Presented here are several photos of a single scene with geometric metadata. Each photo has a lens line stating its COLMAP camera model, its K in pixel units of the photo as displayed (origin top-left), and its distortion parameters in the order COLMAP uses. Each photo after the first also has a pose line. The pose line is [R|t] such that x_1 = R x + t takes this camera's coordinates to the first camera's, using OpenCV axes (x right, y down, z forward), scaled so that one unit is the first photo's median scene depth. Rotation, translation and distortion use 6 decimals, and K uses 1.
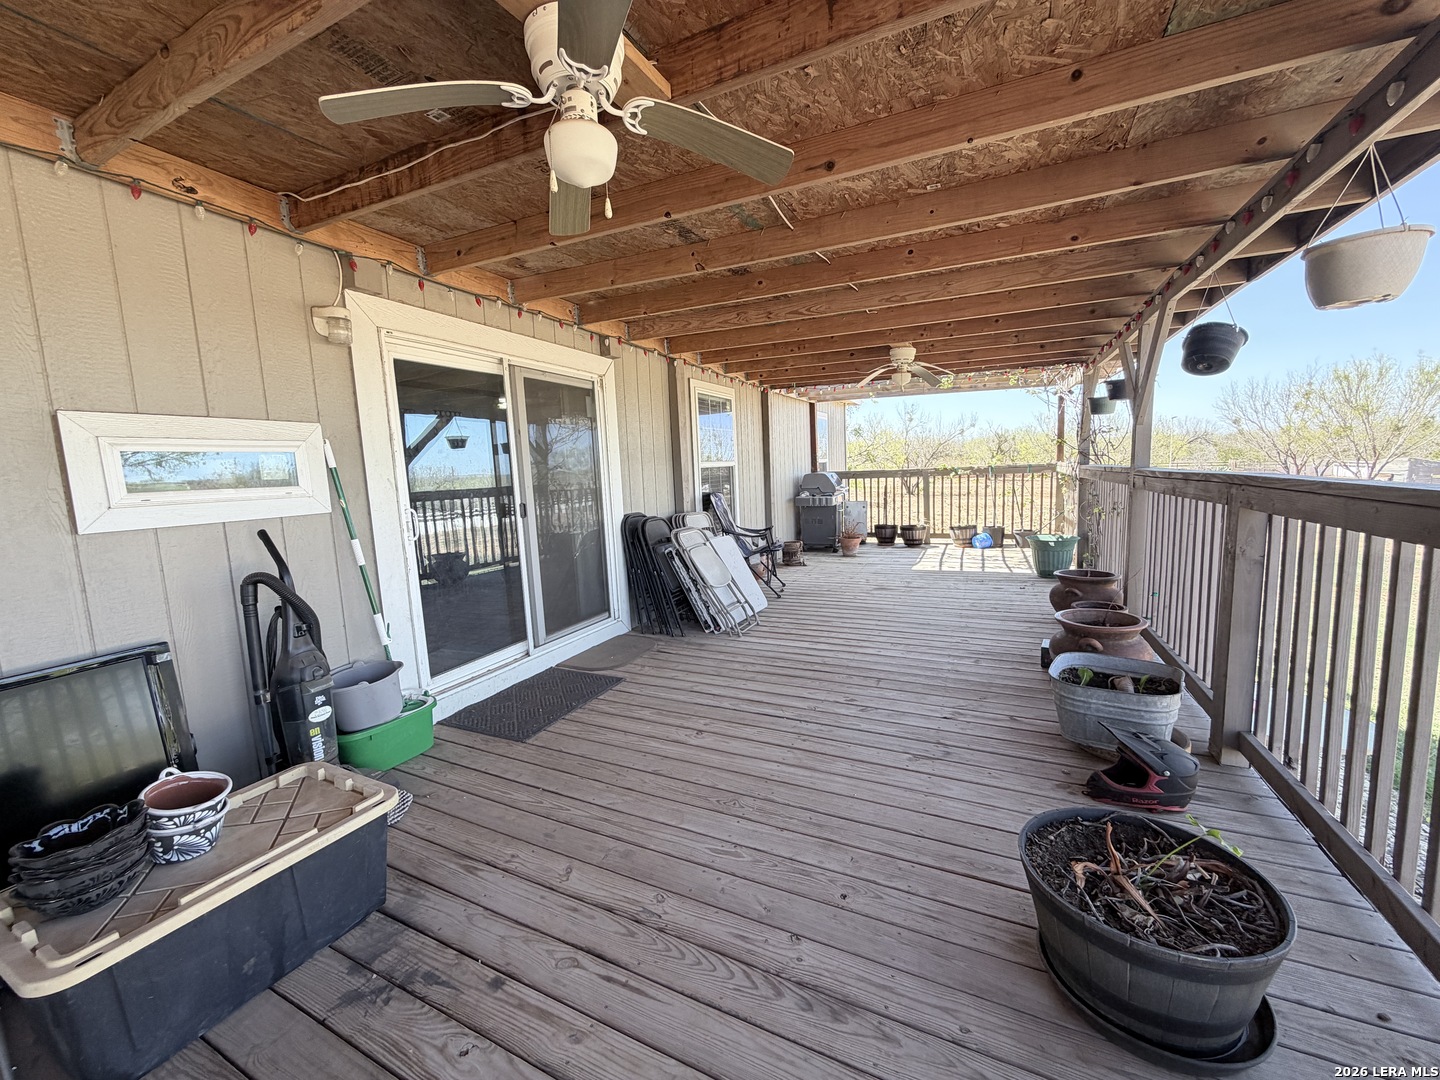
lens RADIAL K [[574.0, 0, 709.8], [0, 574.0, 536.8], [0, 0, 1]] dist [-0.001160, 0.000554]
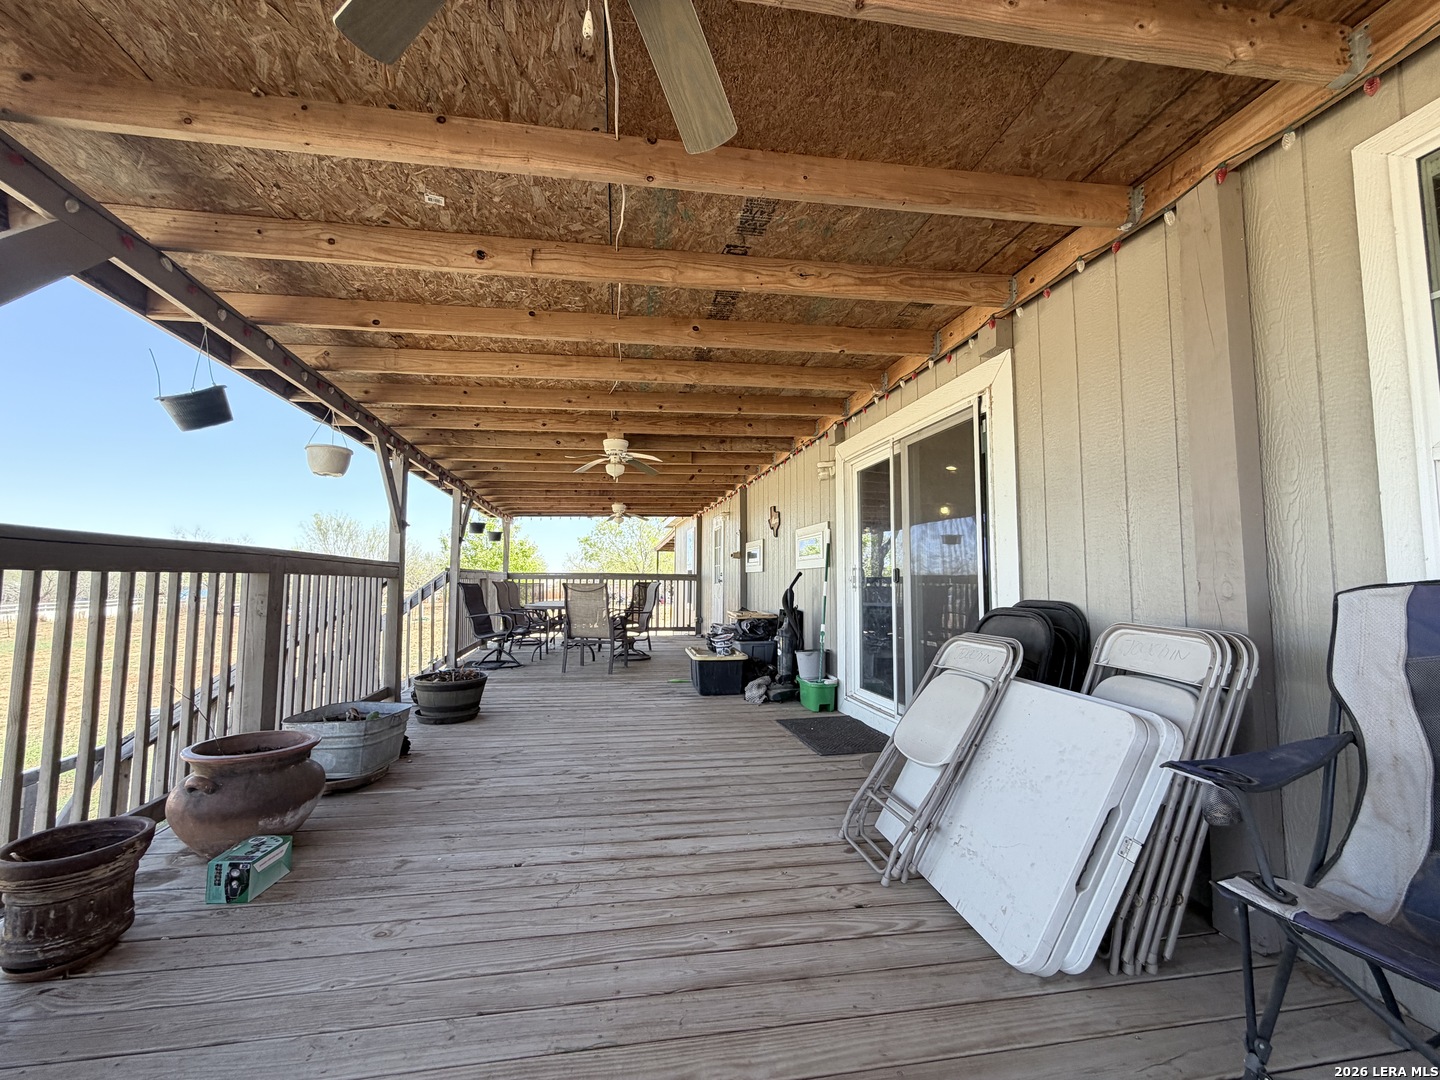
lens RADIAL K [[574.0, 0, 711.4], [0, 574.0, 538.4], [0, 0, 1]] dist [-0.001160, 0.000554]
pose [[-0.798619, -0.011119, -0.601734, 0.568971], [-0.048534, 0.997763, 0.045977, -0.142877], [0.599876, 0.065922, -0.797372, 1.620658]]
